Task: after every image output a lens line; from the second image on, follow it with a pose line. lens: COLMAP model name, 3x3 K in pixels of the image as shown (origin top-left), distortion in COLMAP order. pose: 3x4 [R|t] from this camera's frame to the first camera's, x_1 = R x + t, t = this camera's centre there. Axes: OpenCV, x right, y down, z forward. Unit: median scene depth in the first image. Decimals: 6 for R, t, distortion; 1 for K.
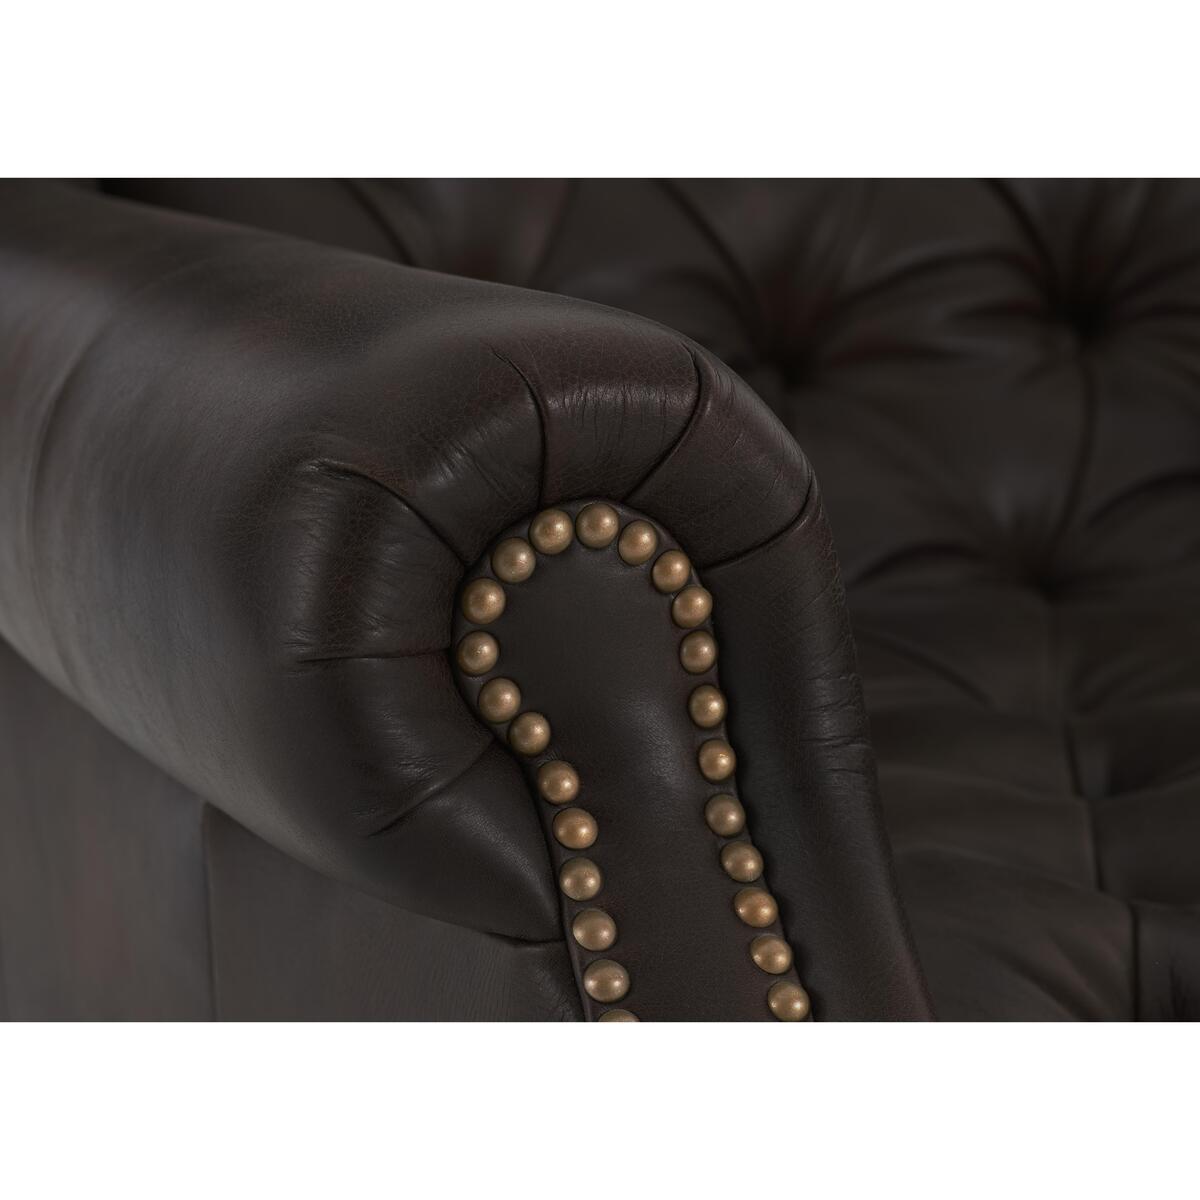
lens RADIAL K [[3828.3, 0, 600.2], [0, 3828.3, 600.4], [0, 0, 1]] dist [-0.240284, 0.000000]
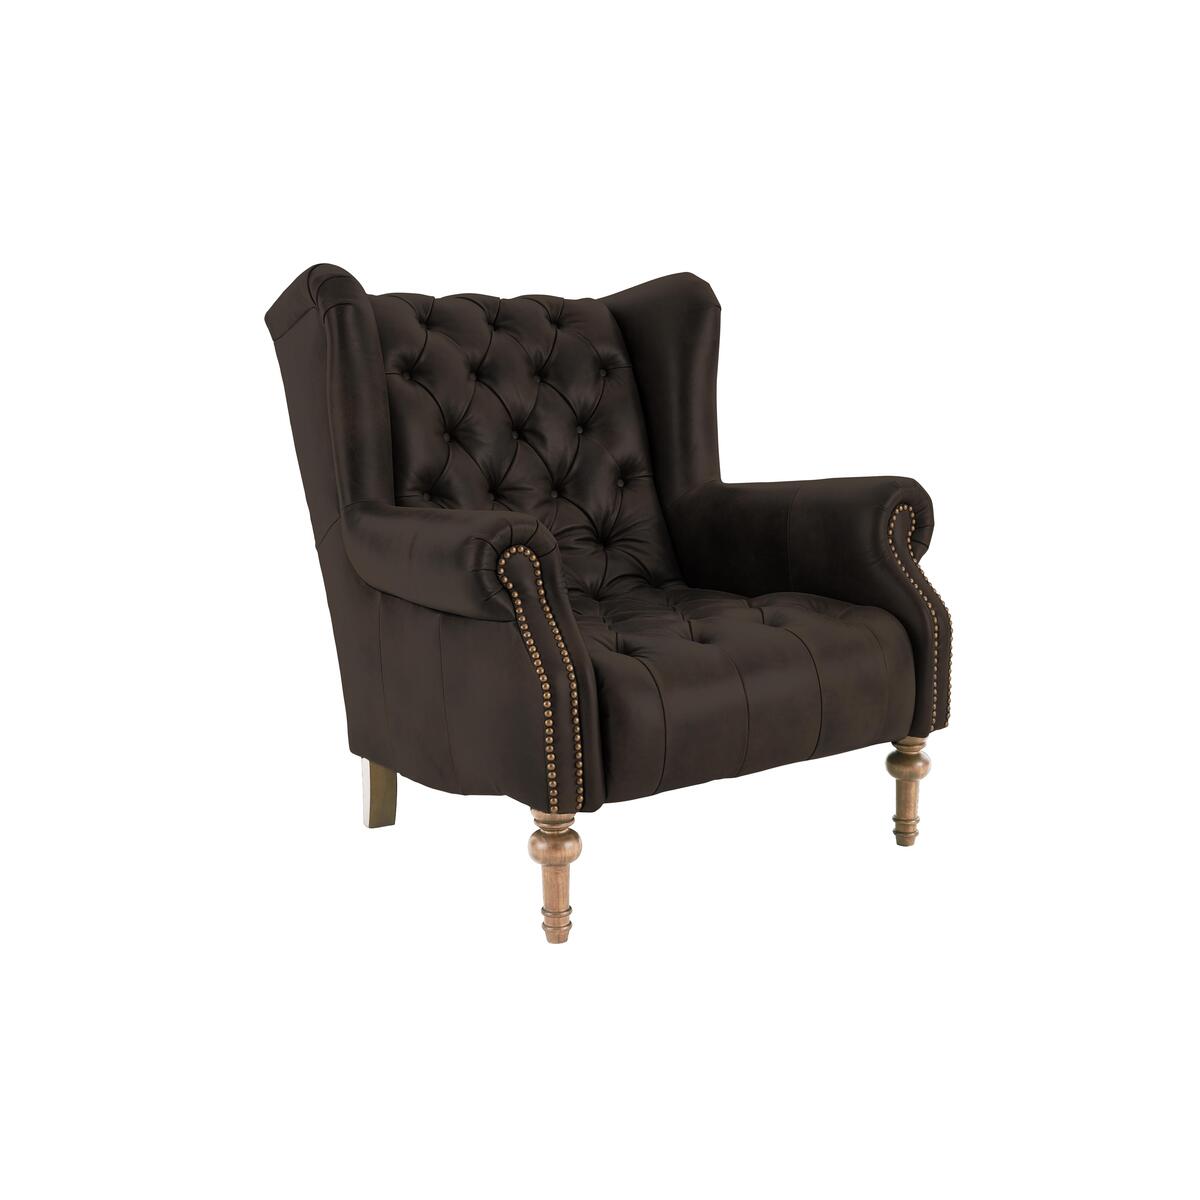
lens RADIAL K [[2068.7, 0, 605.0], [0, 2068.7, 589.6], [0, 0, 1]] dist [0.340825, 0.000000]
pose [[0.992297, -0.017397, 0.122658, -0.258141], [0.034699, 0.989491, -0.140367, 0.483185], [-0.118927, 0.143542, 0.982472, -2.077907]]
